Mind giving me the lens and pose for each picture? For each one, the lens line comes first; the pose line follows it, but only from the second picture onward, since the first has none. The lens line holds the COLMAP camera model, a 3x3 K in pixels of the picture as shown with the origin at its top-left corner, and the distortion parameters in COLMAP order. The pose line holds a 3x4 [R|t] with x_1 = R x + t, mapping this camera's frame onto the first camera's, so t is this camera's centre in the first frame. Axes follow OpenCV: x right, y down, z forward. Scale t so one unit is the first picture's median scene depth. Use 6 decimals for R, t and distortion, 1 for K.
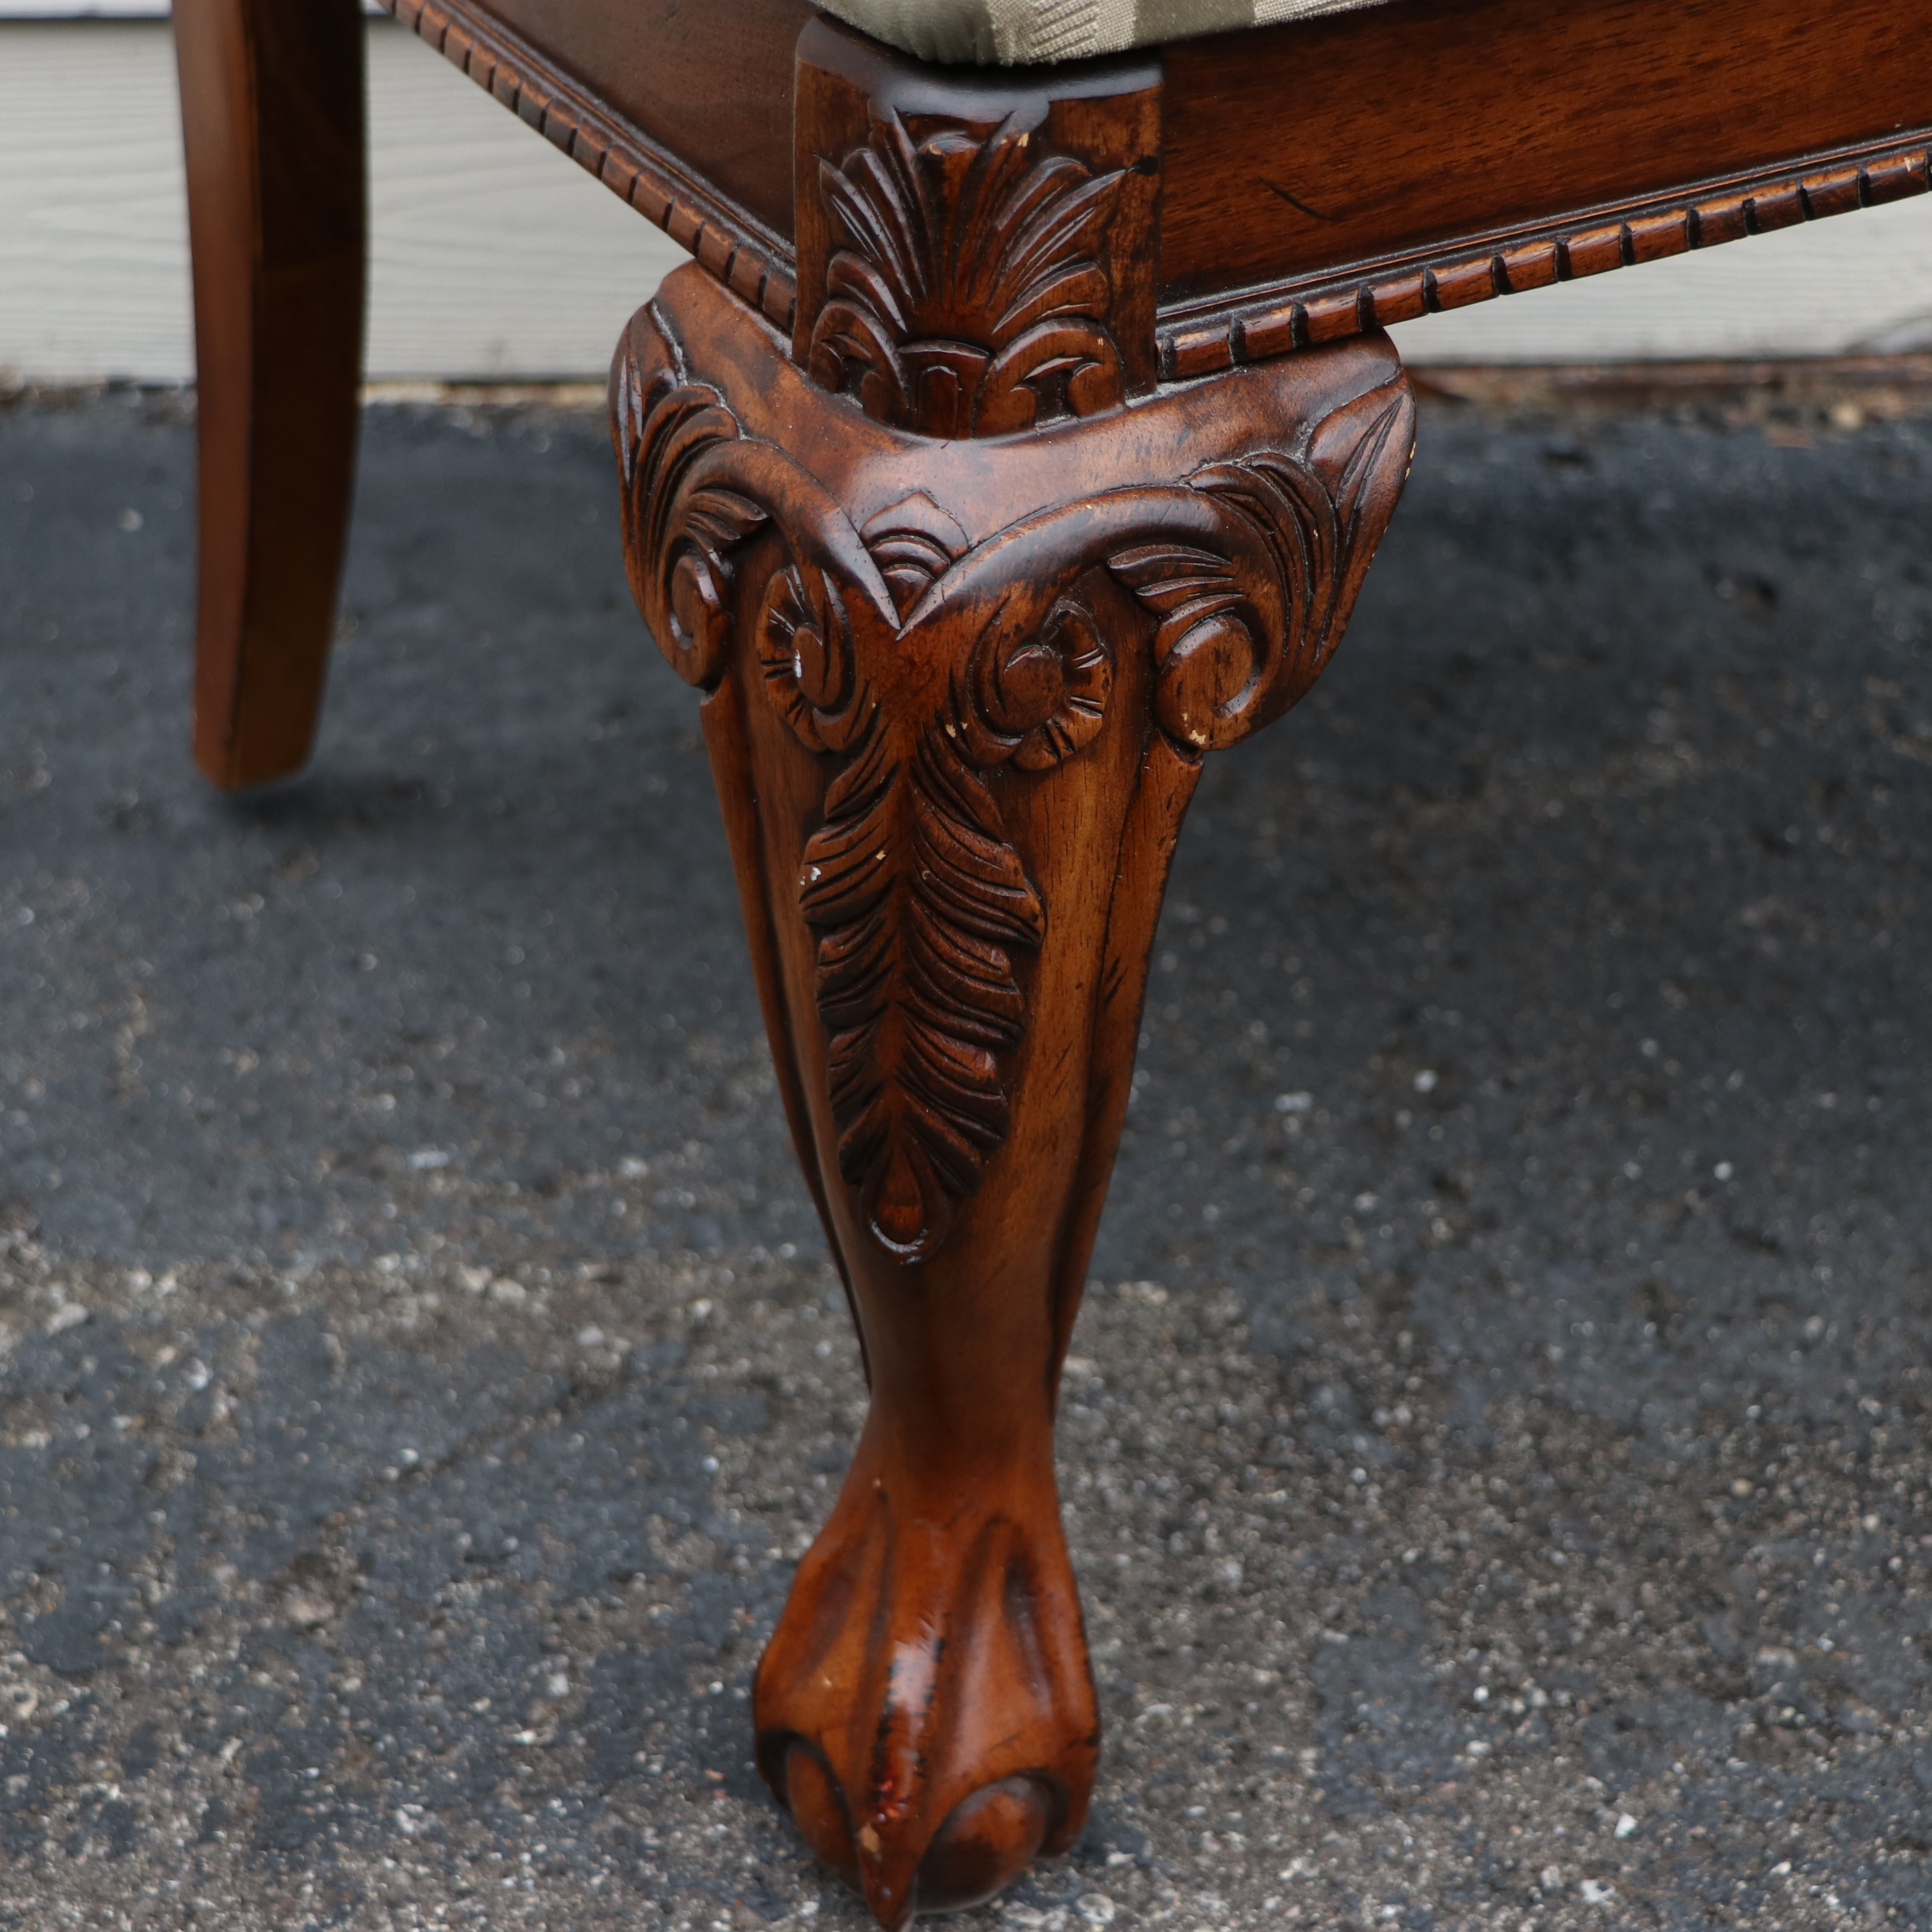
lens RADIAL K [[3754.4, 0, 966.0], [0, 3754.4, 966.0], [0, 0, 1]] dist [-0.035101, 0.279388]
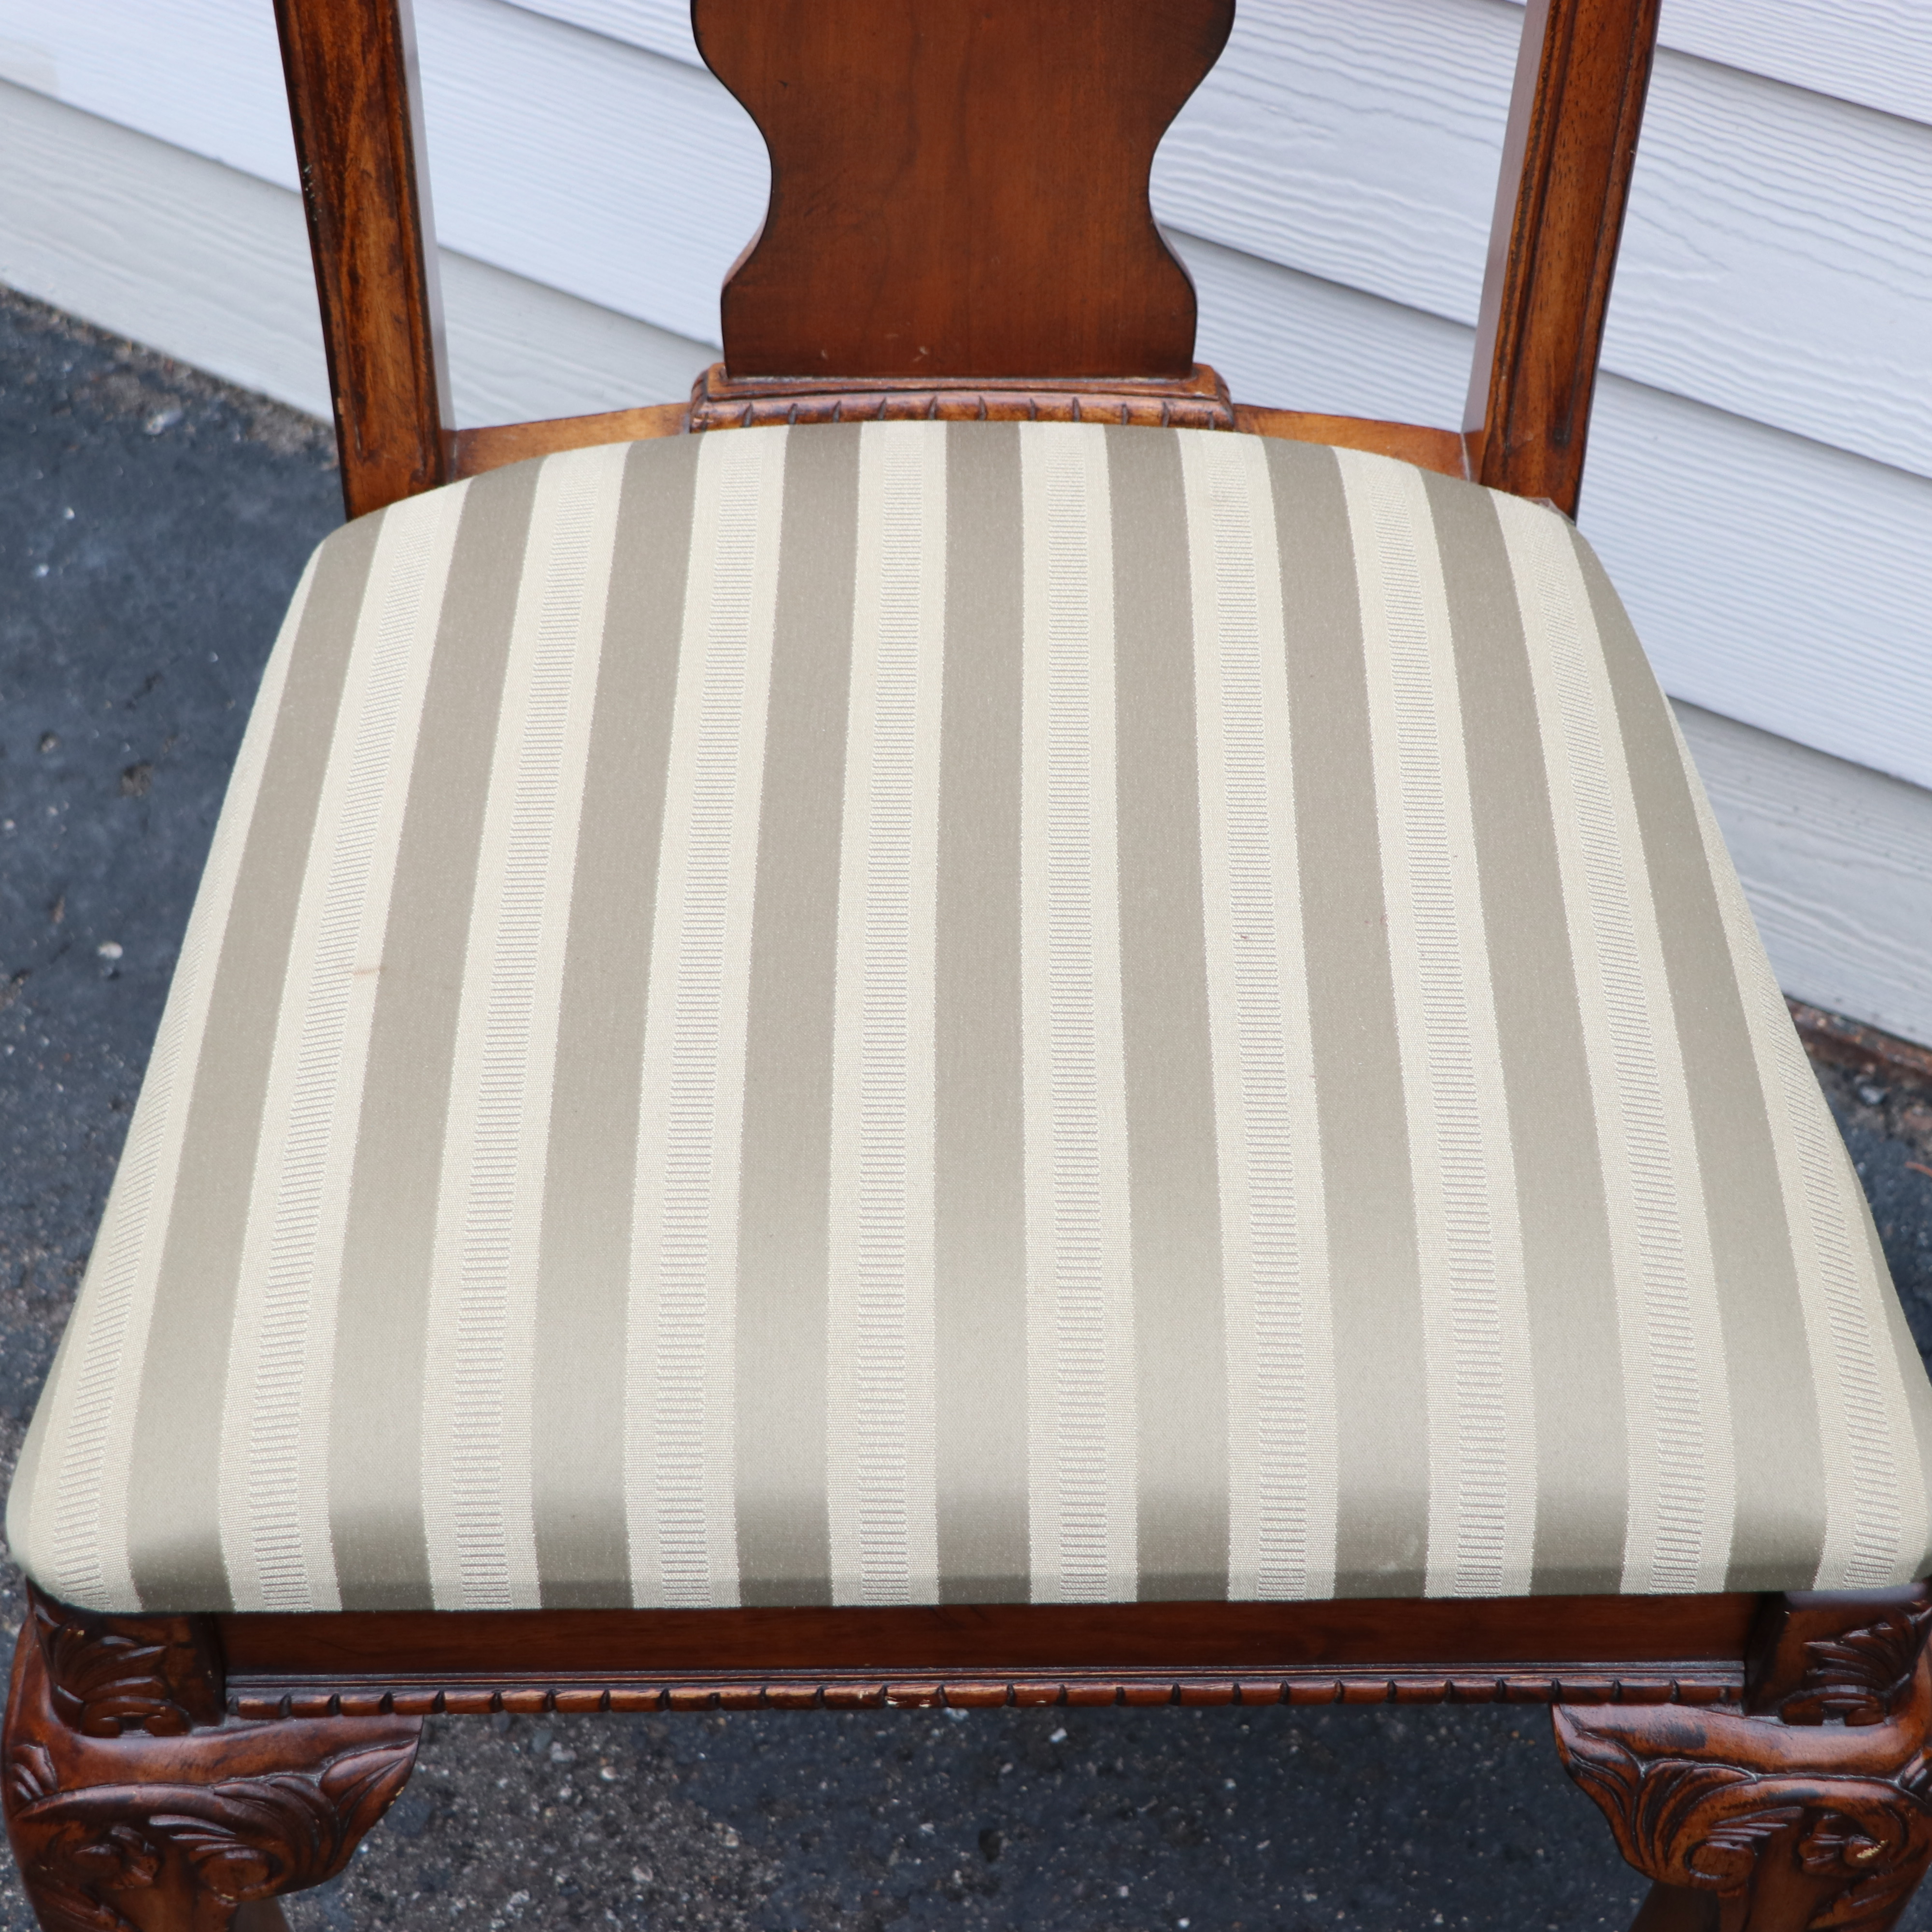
lens RADIAL K [[3827.9, 0, 930.0], [0, 3827.9, 963.5], [0, 0, 1]] dist [0.016263, -0.009348]
pose [[0.860683, 0.370420, -0.349304, 0.579080], [-0.271480, 0.914287, 0.300631, -0.777120], [0.430723, -0.163919, 0.887473, -0.206935]]
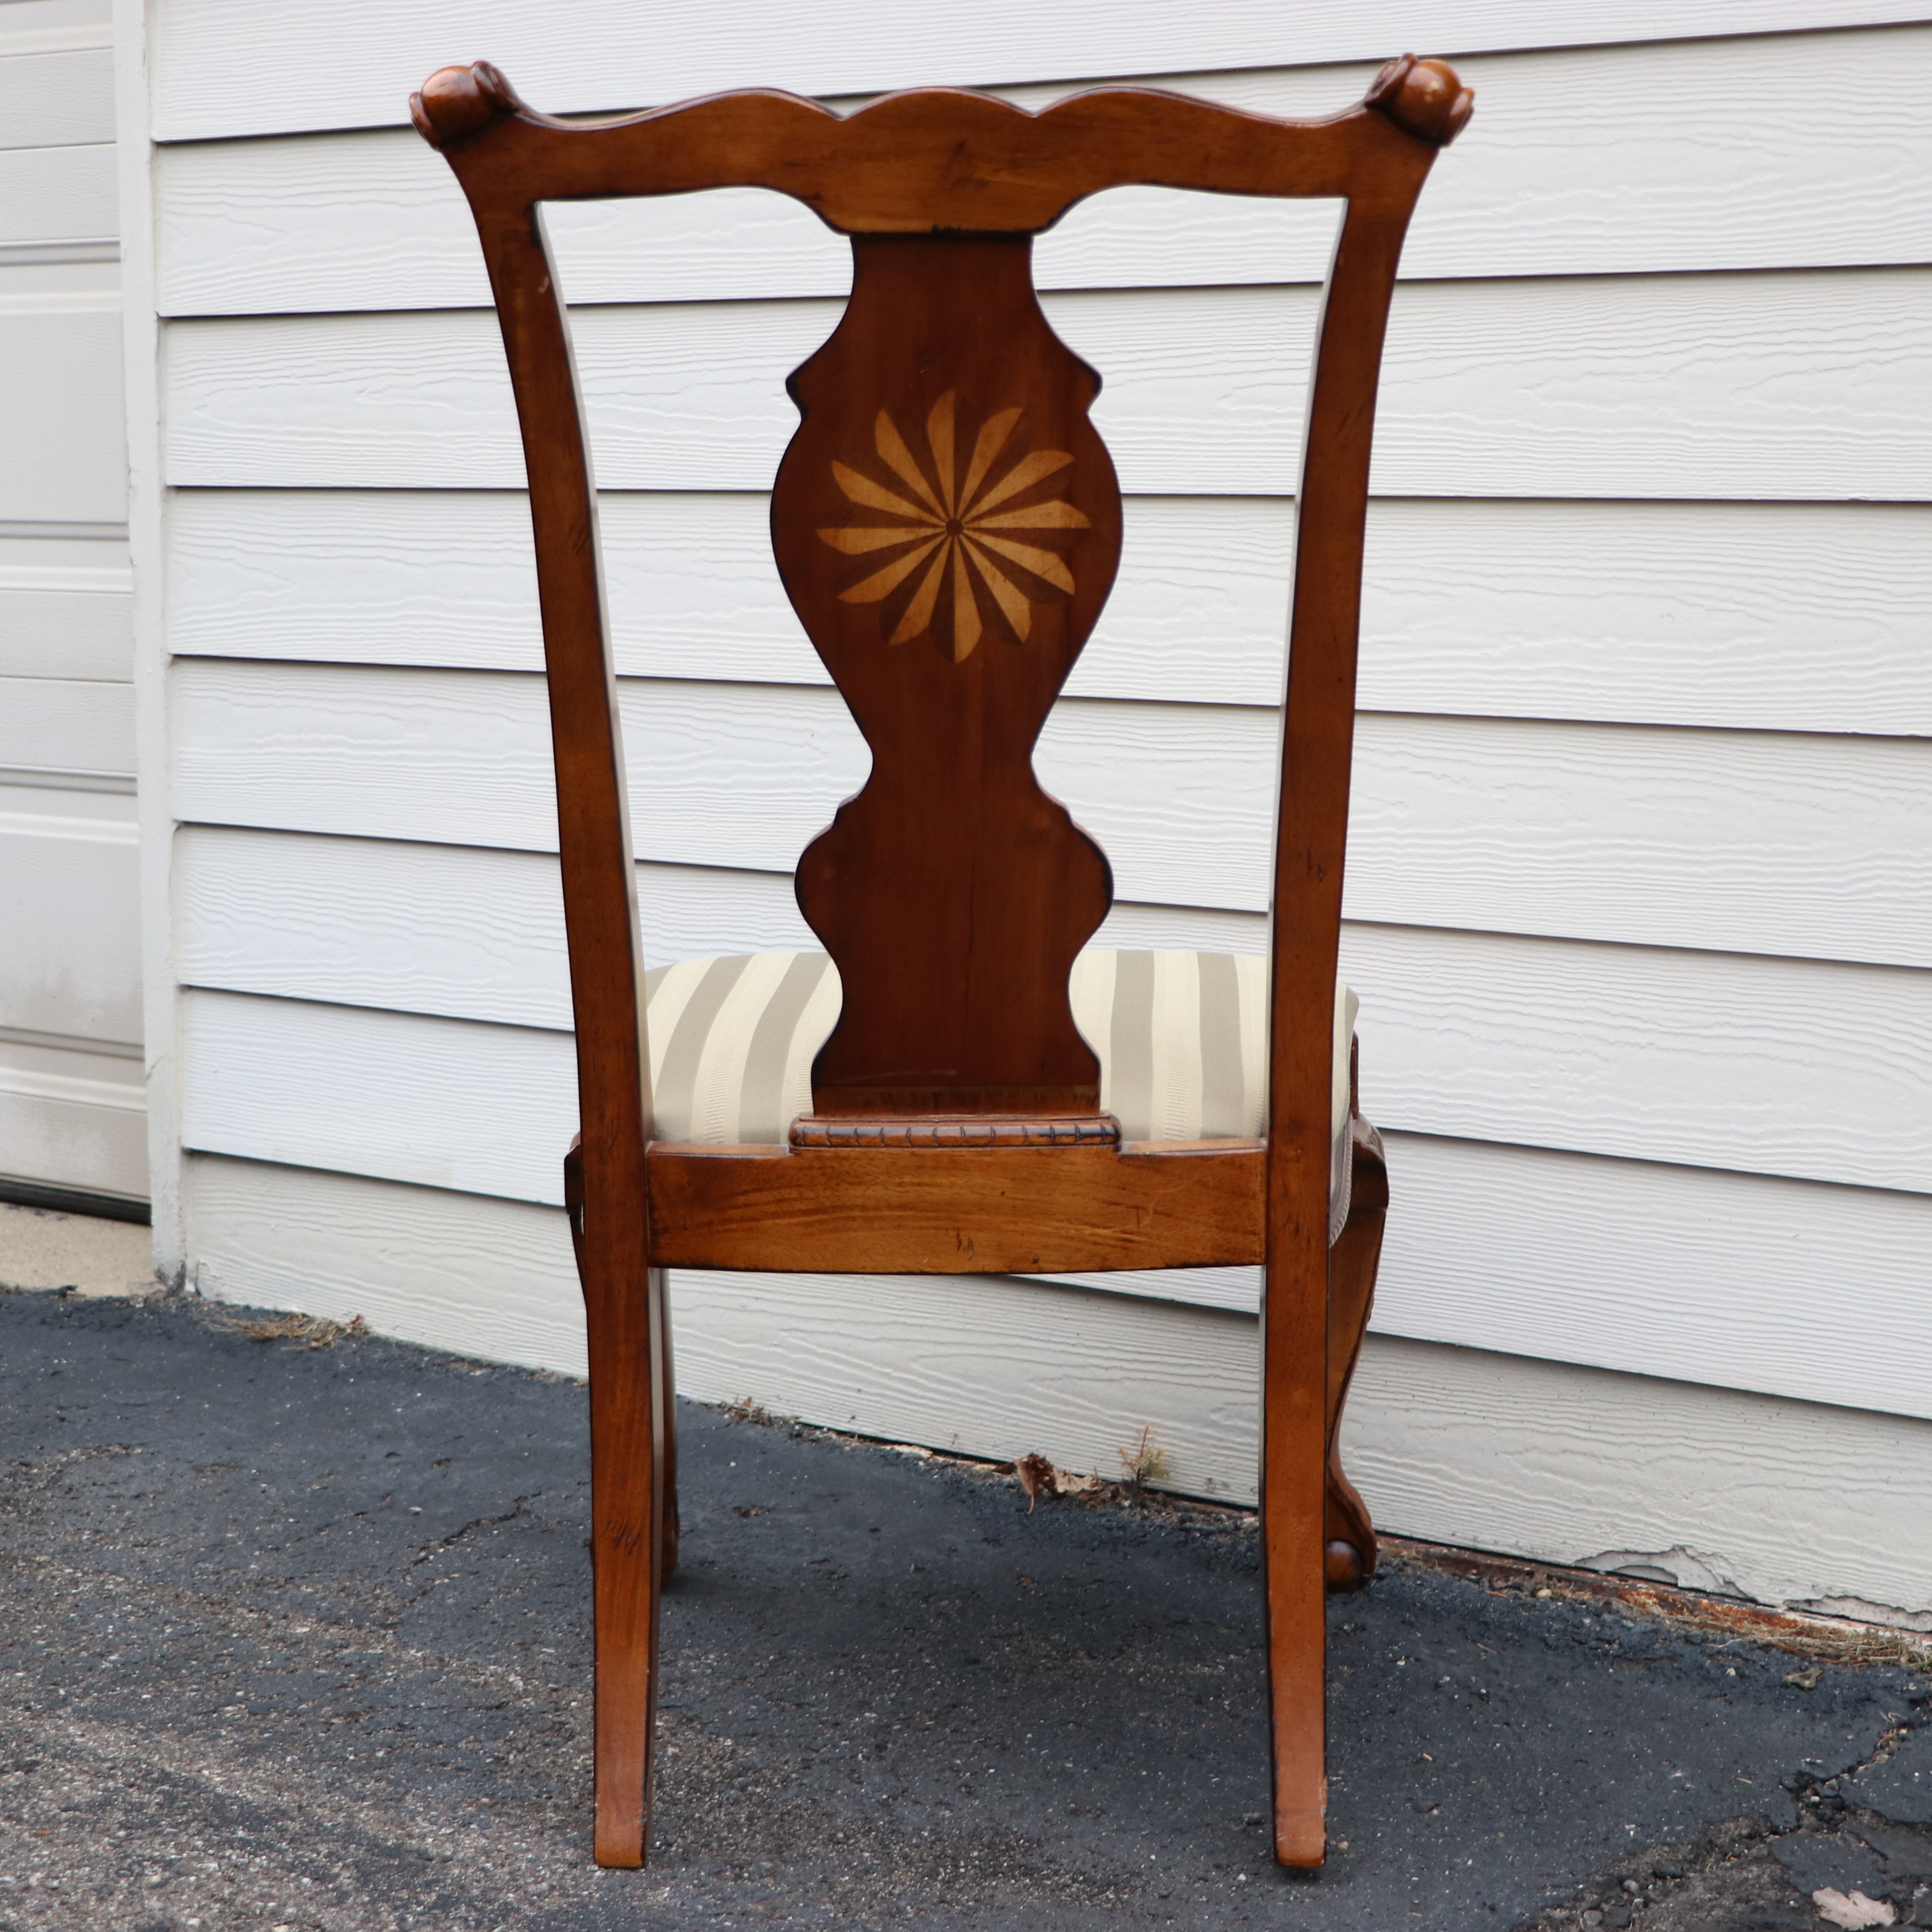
lens RADIAL K [[3695.1, 0, 966.0], [0, 3695.1, 966.0], [0, 0, 1]] dist [-0.022156, 0.335586]
pose [[0.822914, 0.097802, -0.559685, 1.665643], [-0.316945, 0.896580, -0.309337, 0.376245], [0.471548, 0.431947, 0.768807, -1.065279]]
